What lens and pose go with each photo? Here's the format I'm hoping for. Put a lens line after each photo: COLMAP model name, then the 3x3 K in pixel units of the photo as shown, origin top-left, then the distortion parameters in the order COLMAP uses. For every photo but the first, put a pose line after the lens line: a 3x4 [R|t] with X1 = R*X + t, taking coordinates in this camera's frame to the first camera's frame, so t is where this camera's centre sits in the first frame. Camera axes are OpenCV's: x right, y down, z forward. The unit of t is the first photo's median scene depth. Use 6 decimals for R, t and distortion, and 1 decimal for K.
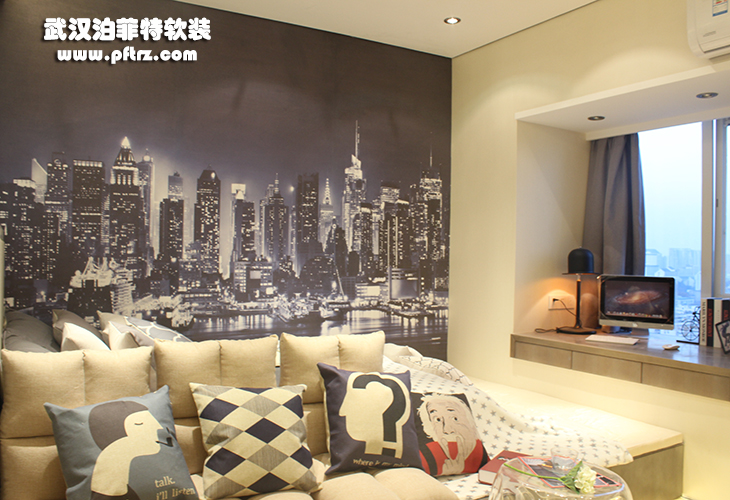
lens RADIAL K [[609.6, 0, 365.0], [0, 609.6, 250.0], [0, 0, 1]] dist [-0.135269, 0.110373]
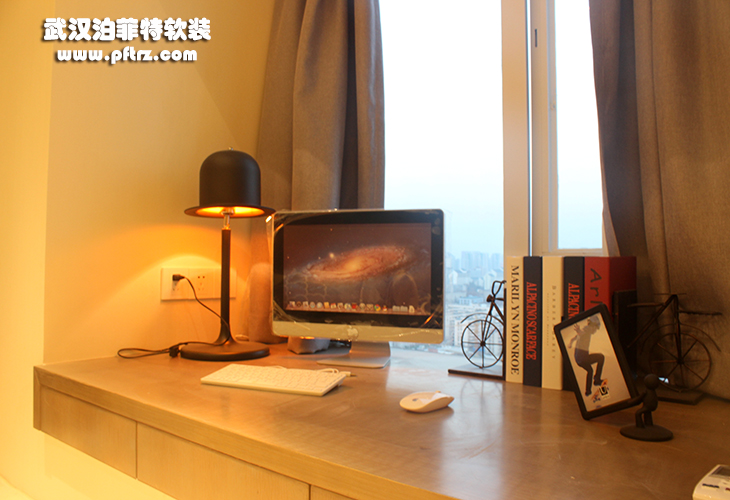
lens RADIAL K [[609.6, 0, 365.0], [0, 609.6, 250.0], [0, 0, 1]] dist [-0.135269, 0.110373]
pose [[0.950302, -0.004743, 0.311294, 0.330759], [0.007610, 0.999939, -0.007997, 0.072507], [-0.311237, 0.009968, 0.950280, 0.601937]]
